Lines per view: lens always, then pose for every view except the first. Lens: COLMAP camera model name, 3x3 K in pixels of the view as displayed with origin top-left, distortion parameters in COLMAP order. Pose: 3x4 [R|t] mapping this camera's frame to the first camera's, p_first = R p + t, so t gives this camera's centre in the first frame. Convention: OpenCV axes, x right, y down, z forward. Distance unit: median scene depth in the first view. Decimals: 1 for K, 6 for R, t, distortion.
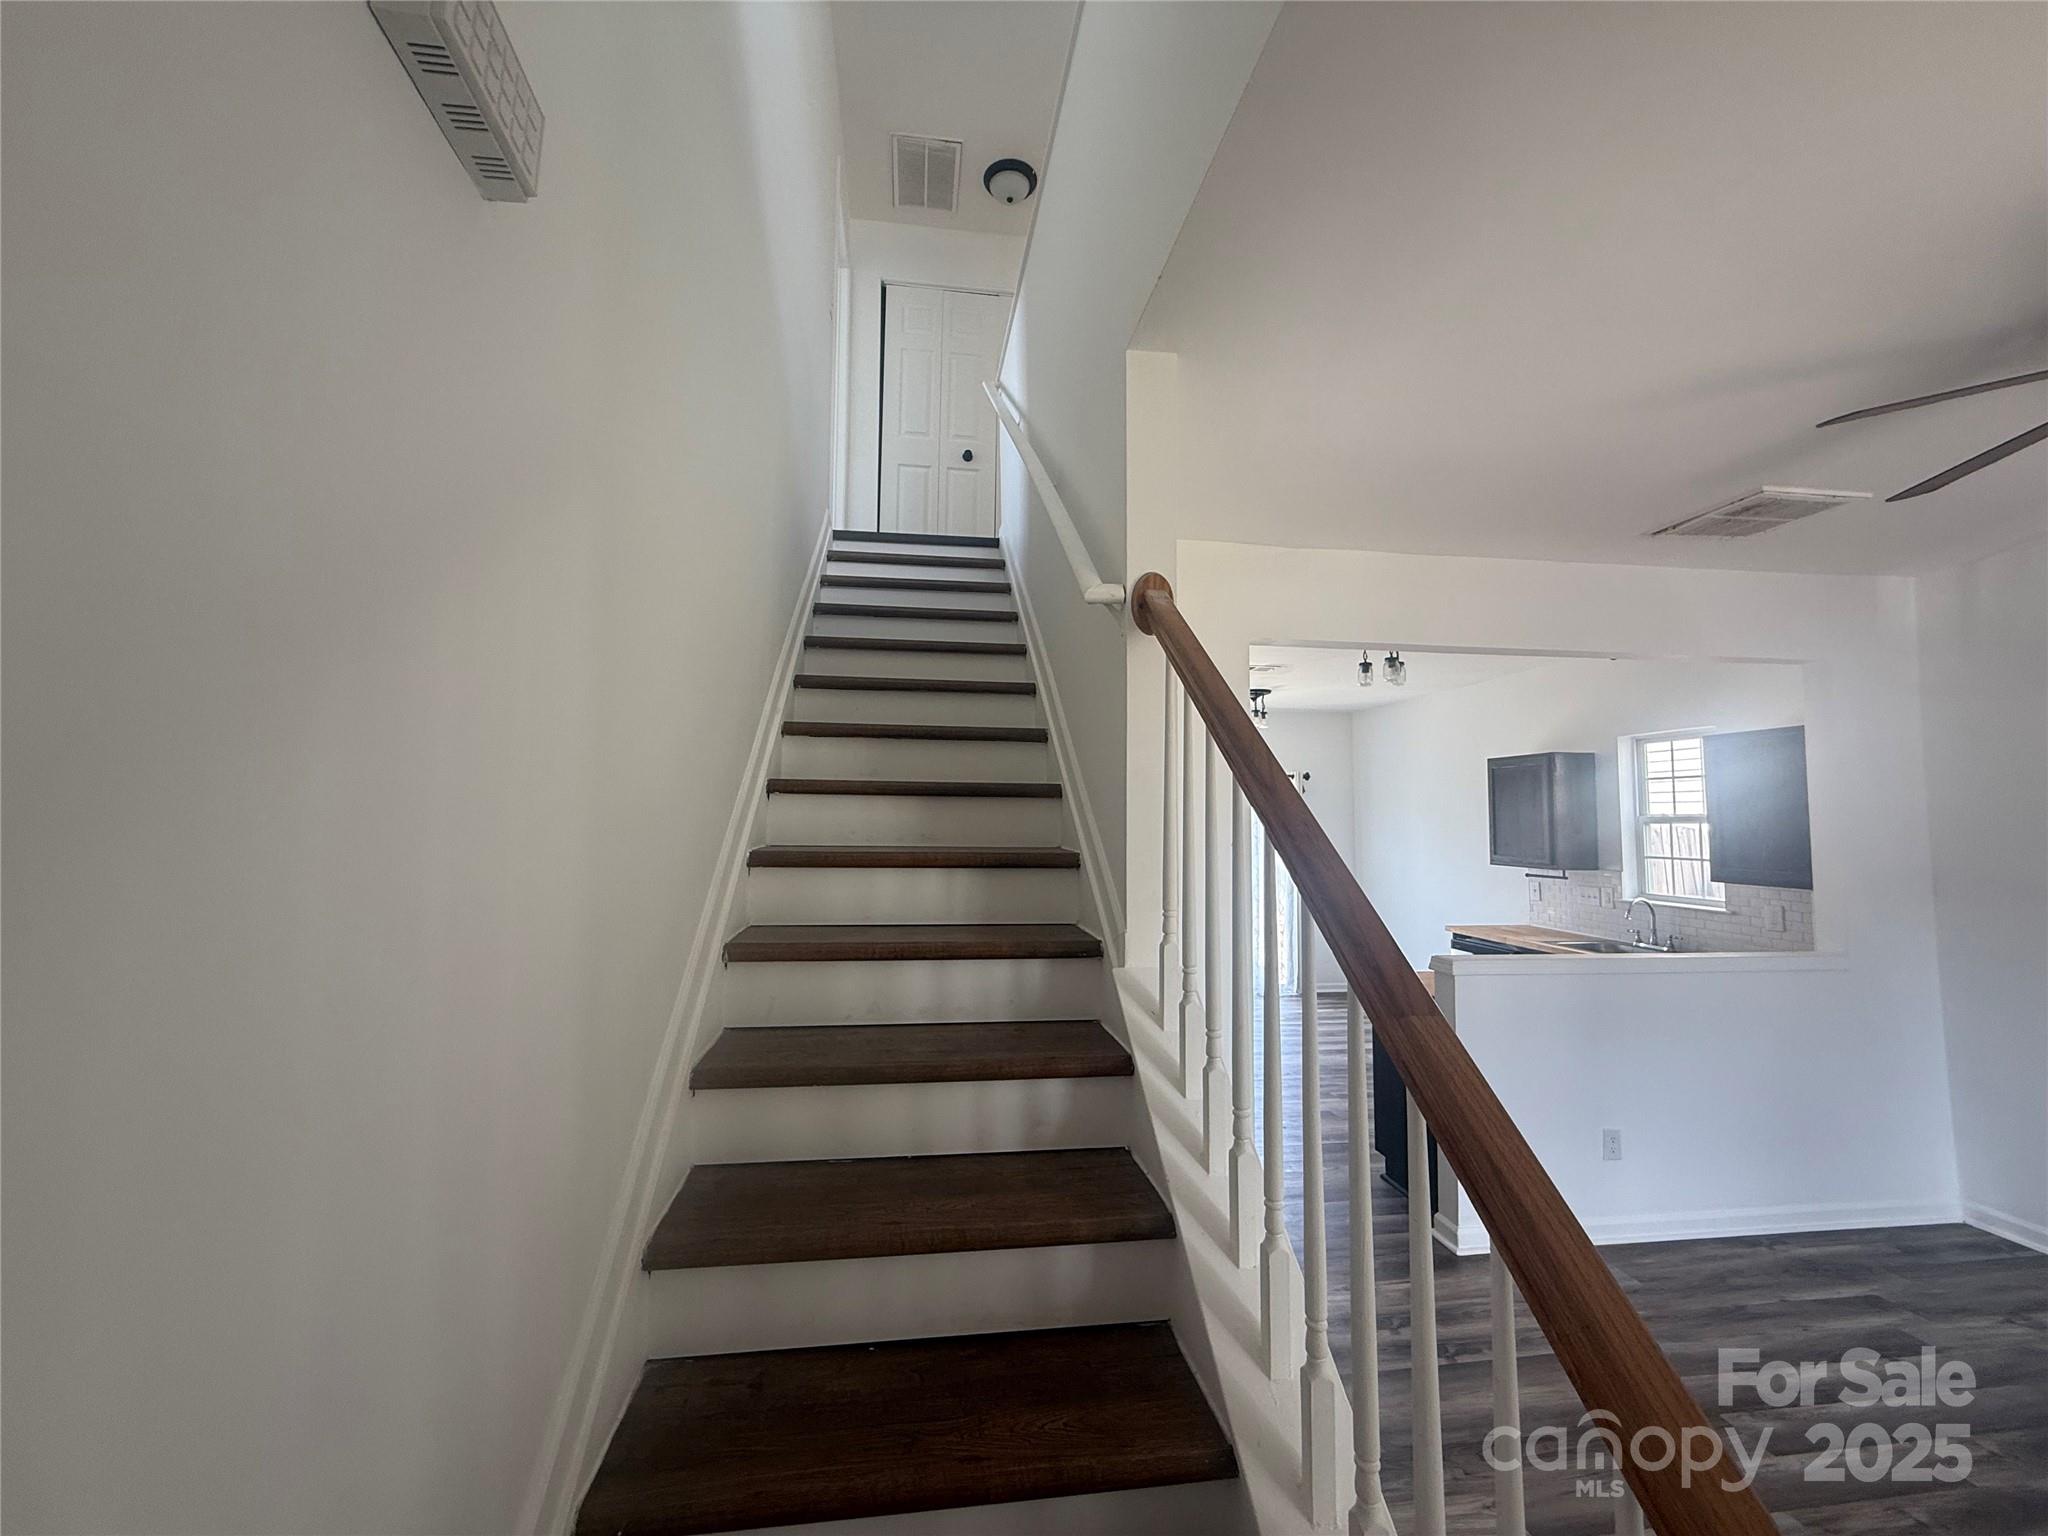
lens RADIAL K [[813.7, 0, 1019.3], [0, 813.7, 764.5], [0, 0, 1]] dist [-0.000687, -0.000092]
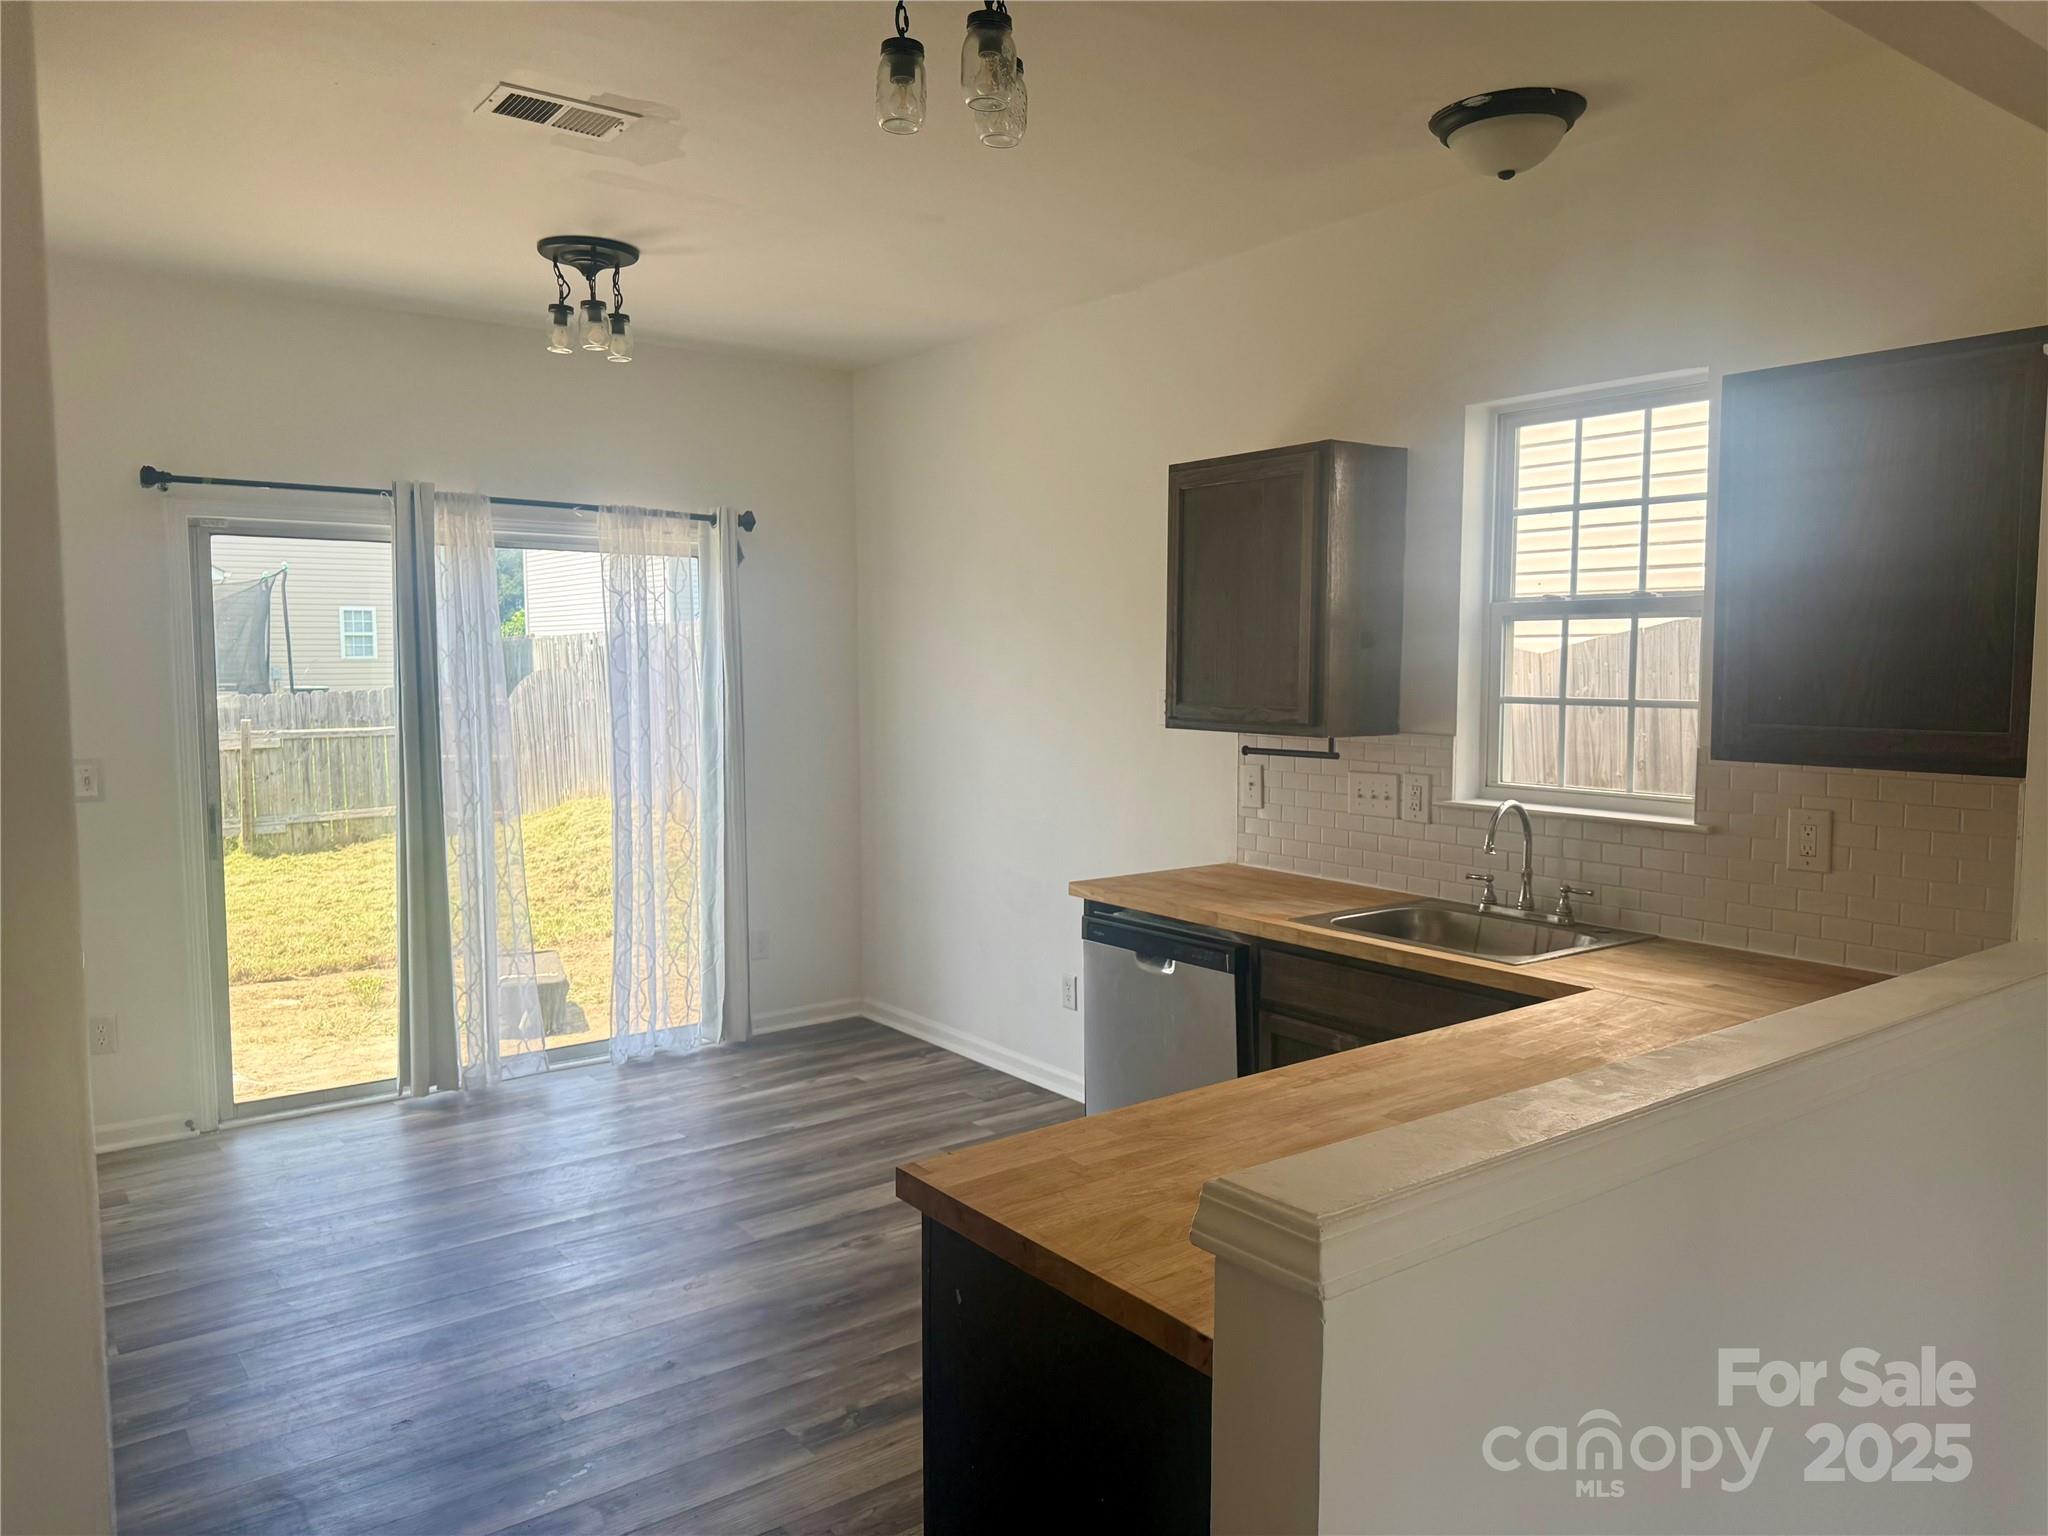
lens RADIAL K [[1430.4, 0, 1024.0], [0, 1430.4, 768.0], [0, 0, 1]] dist [0.104233, -0.181181]
pose [[0.873101, -0.047729, 0.485197, 0.267645], [-0.024932, 0.989523, 0.142205, 0.068634], [-0.486901, -0.136256, 0.862764, 0.663751]]
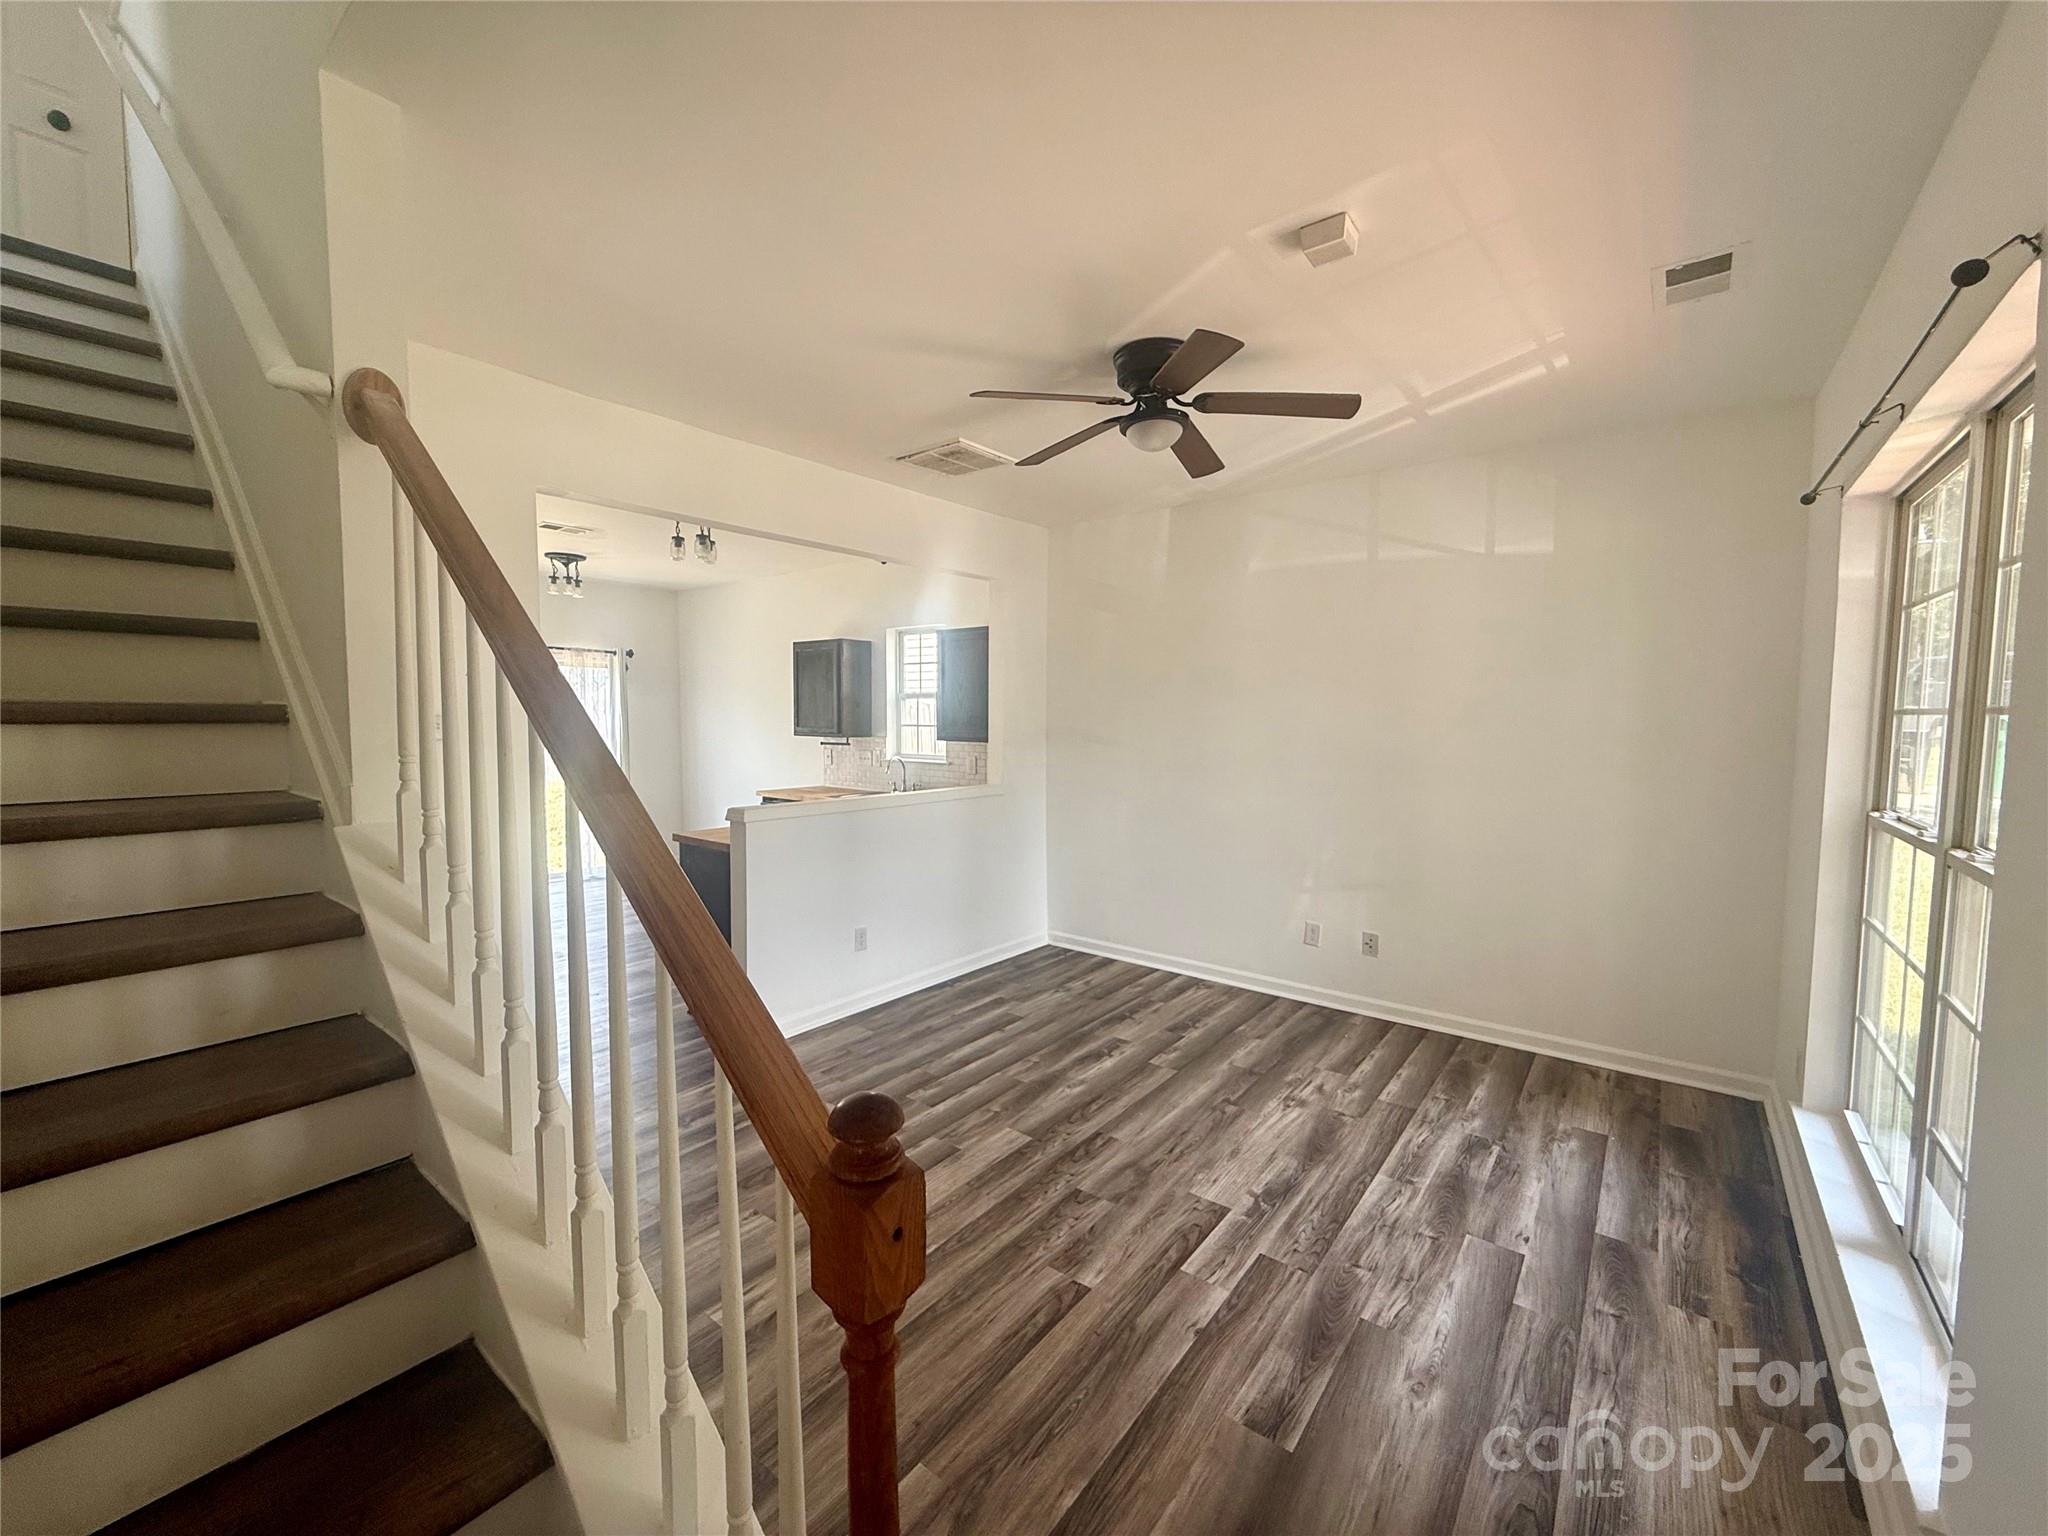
lens RADIAL K [[813.7, 0, 1019.3], [0, 813.7, 764.5], [0, 0, 1]] dist [-0.000687, -0.000092]
pose [[0.720843, -0.047916, 0.691440, 0.022445], [-0.046636, 0.991993, 0.117364, 0.023102], [-0.691527, -0.116847, 0.712837, -0.066310]]
